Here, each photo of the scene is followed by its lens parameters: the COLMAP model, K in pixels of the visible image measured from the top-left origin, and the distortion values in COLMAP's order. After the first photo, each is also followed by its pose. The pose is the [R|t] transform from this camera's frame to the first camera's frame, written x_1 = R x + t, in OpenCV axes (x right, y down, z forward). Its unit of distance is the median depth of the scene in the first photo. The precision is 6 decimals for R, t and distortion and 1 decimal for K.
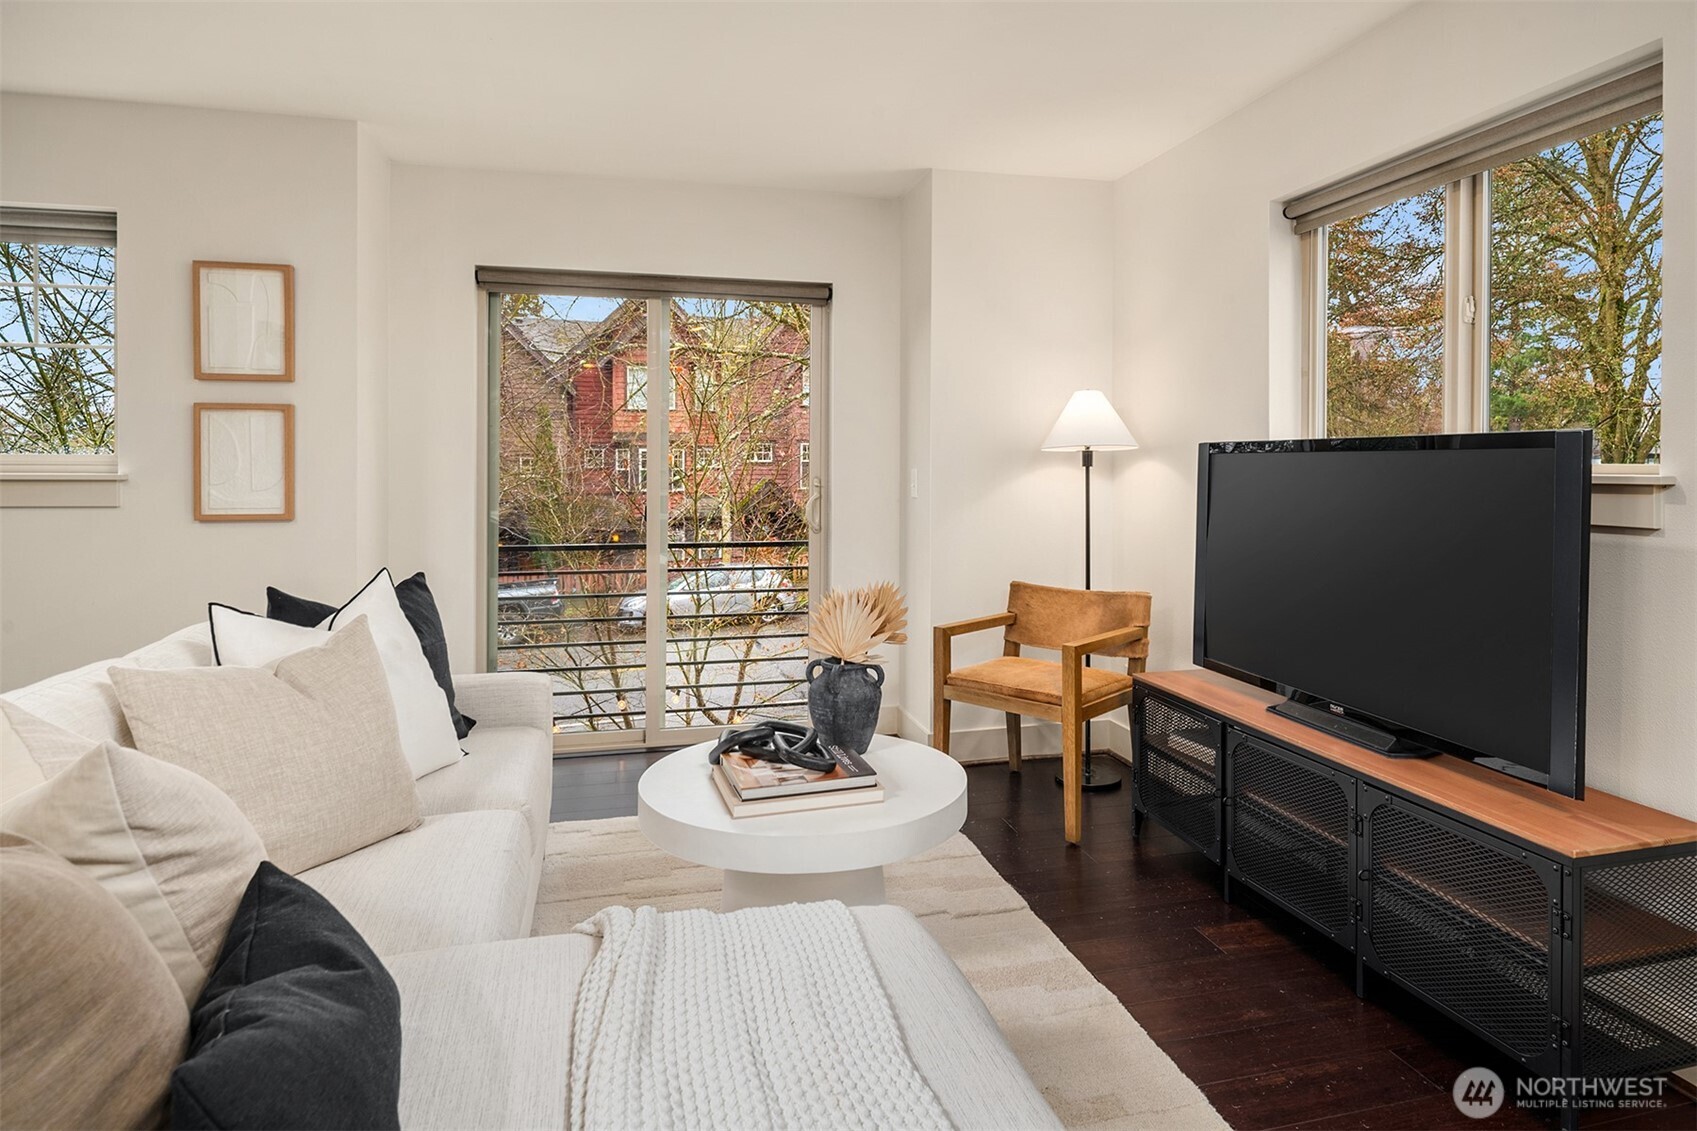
lens RADIAL K [[939.3, 0, 854.8], [0, 939.3, 478.5], [0, 0, 1]] dist [-0.000080, -0.000258]
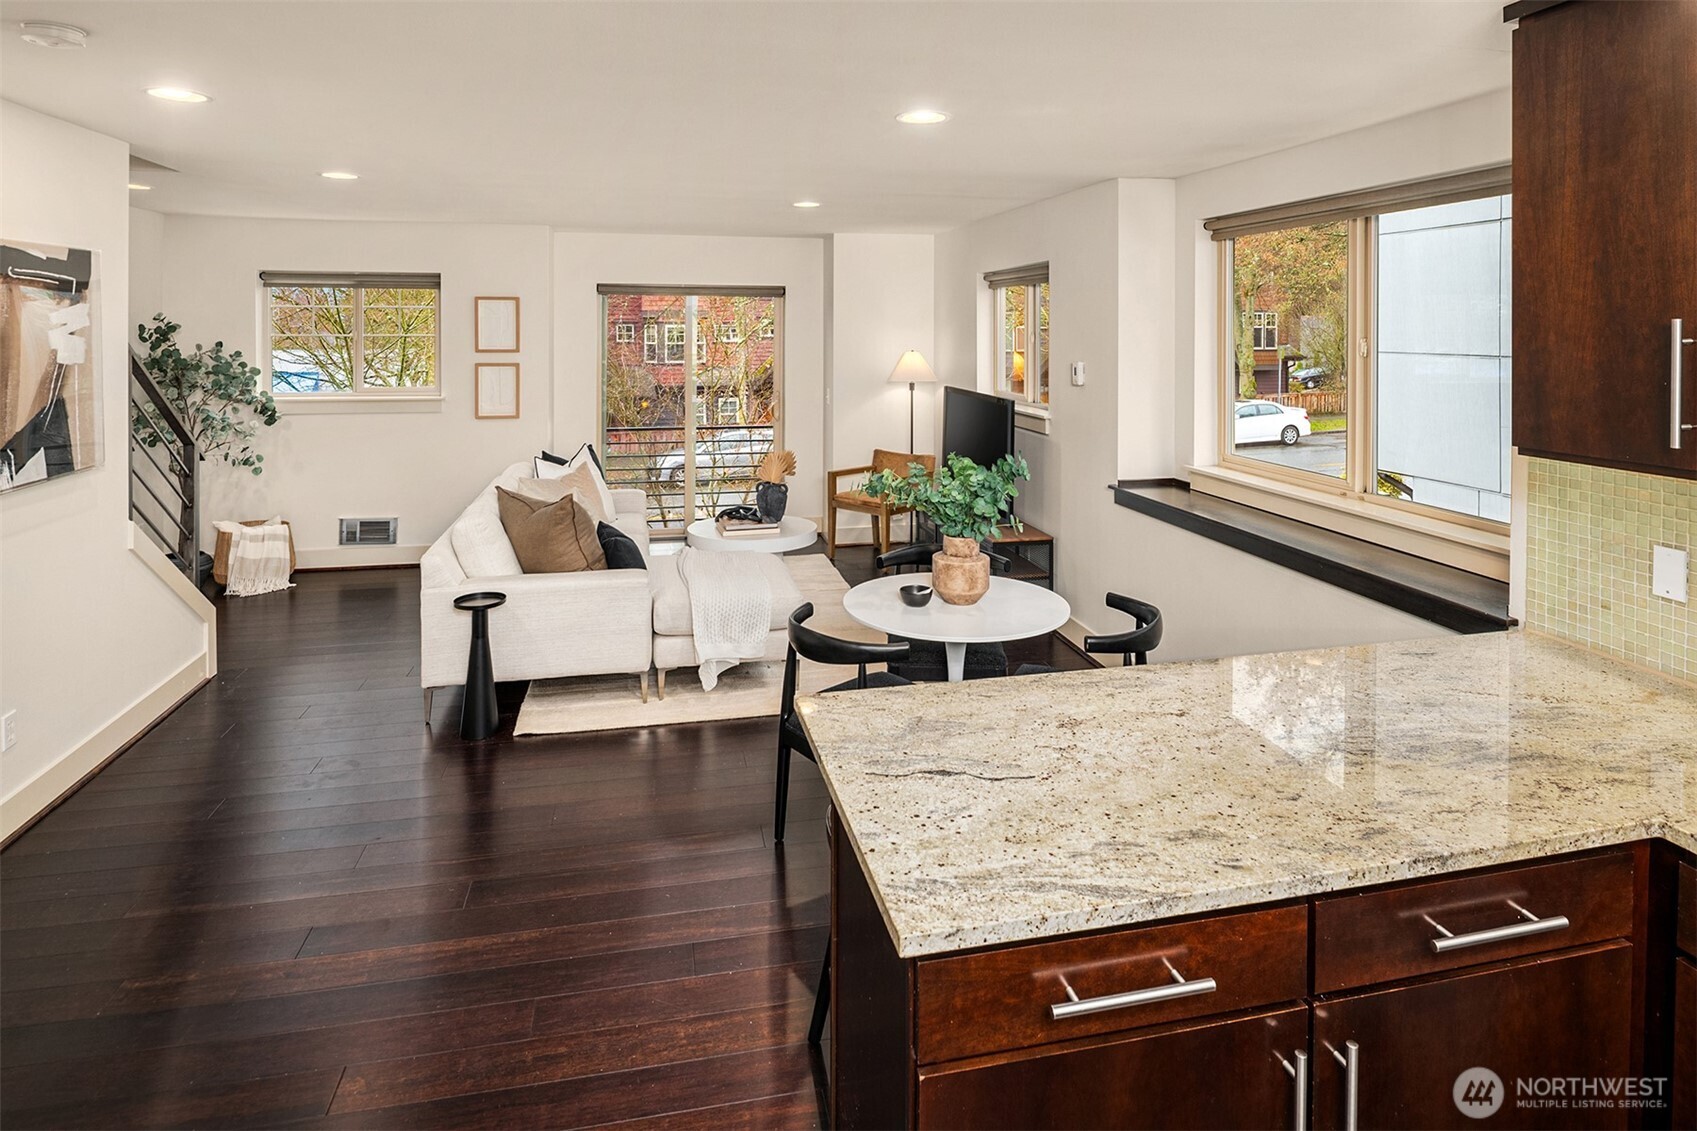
lens RADIAL K [[943.4, 0, 842.5], [0, 943.4, 332.1], [0, 0, 1]] dist [-0.001986, -0.002197]
pose [[0.999375, 0.000631, -0.035336, 0.196598], [-0.000949, 0.999959, -0.008974, -0.130723], [0.035328, 0.009002, 0.999335, -1.084173]]
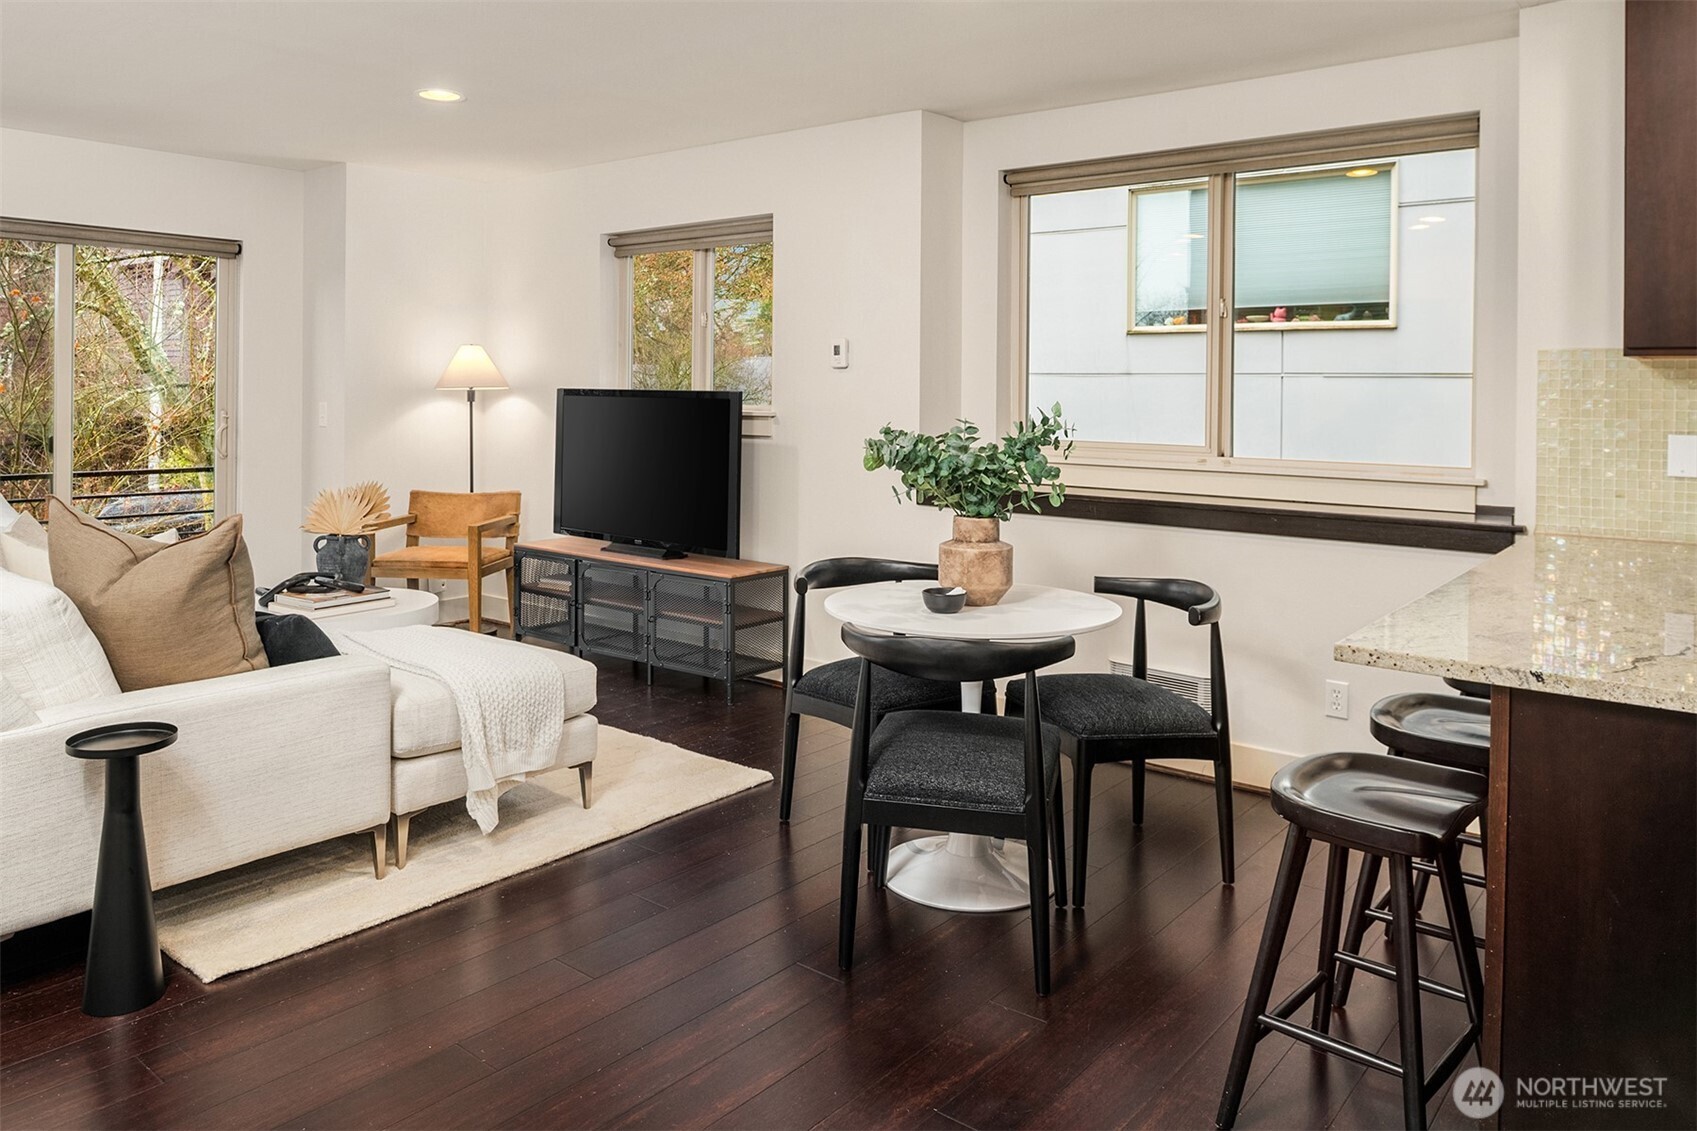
lens RADIAL K [[1200.7, 0, 851.7], [0, 1200.7, 395.2], [0, 0, 1]] dist [-0.008401, -0.003047]
pose [[0.799003, 0.002315, 0.601323, -0.396794], [-0.000233, 0.999994, -0.003539, -0.017764], [-0.601327, 0.002688, 0.798998, -0.792260]]
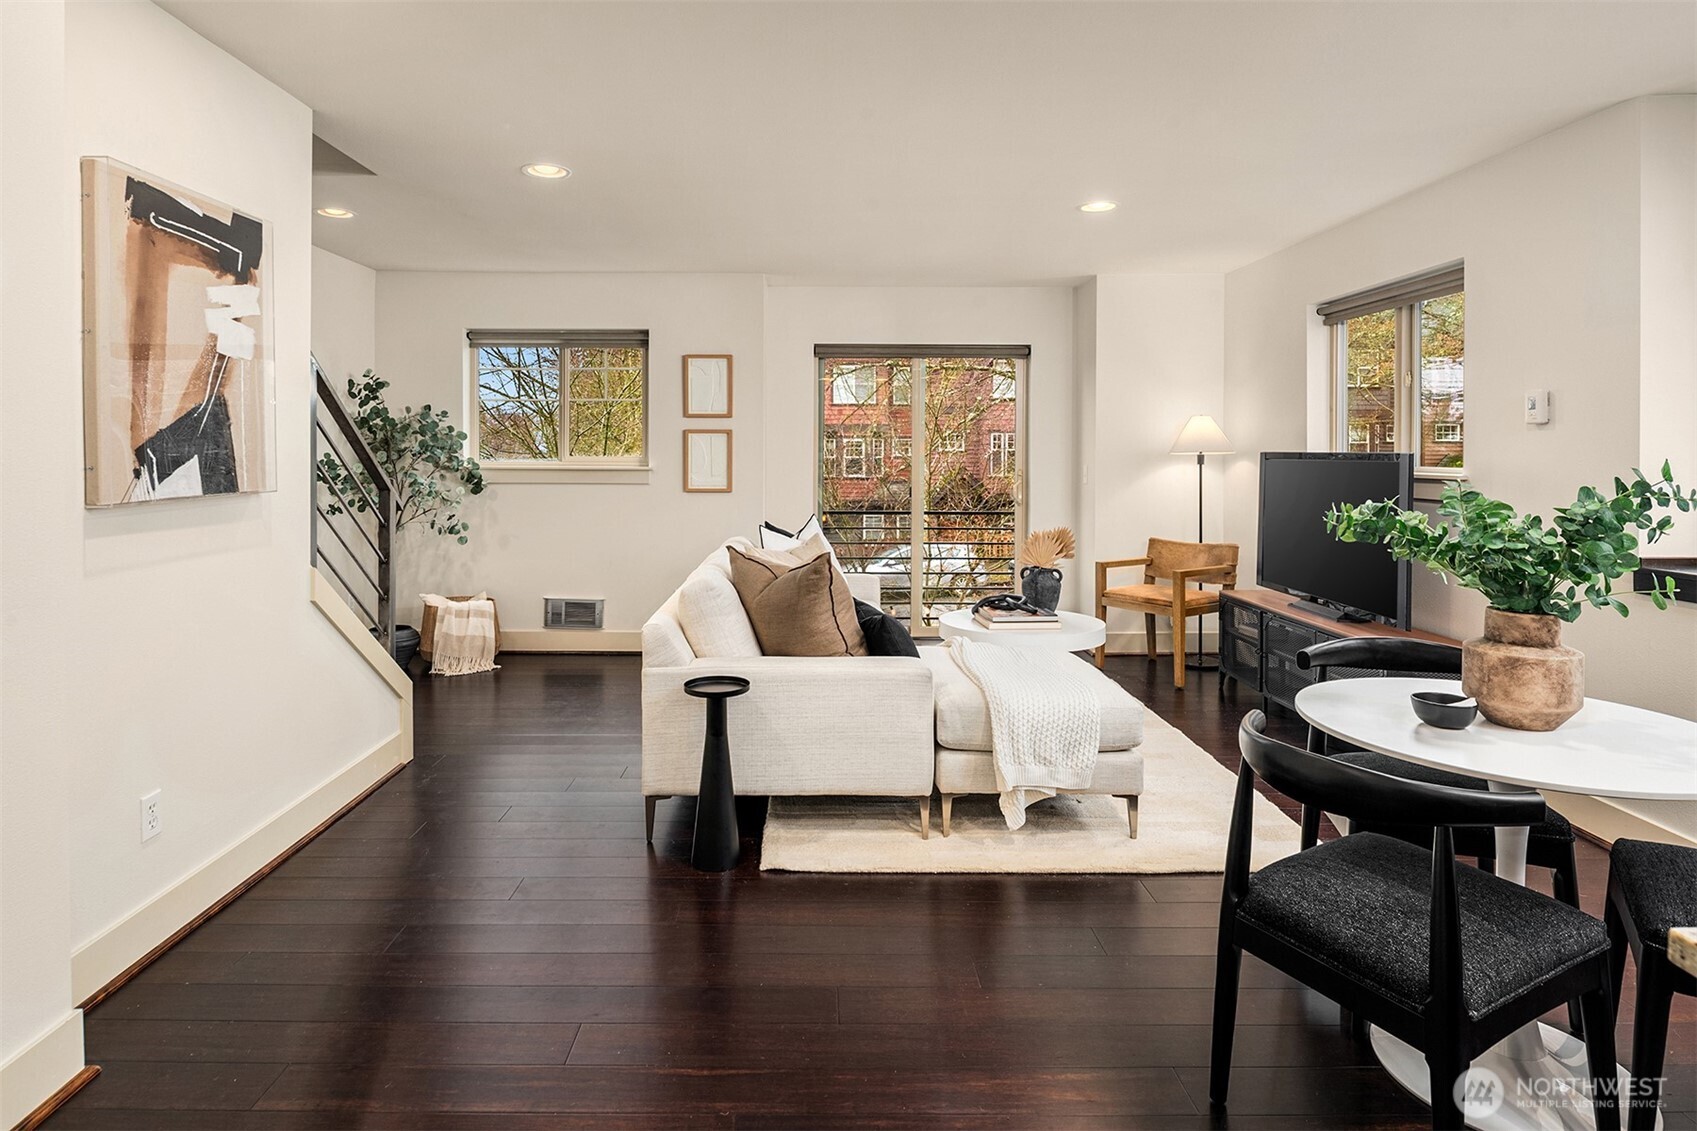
lens RADIAL K [[928.3, 0, 806.9], [0, 928.3, 452.5], [0, 0, 1]] dist [0.000625, -0.000874]
pose [[0.968787, -0.000009, -0.247894, -0.002907], [-0.003317, 0.999910, -0.013002, -0.011130], [0.247872, 0.013419, 0.968700, -0.739392]]
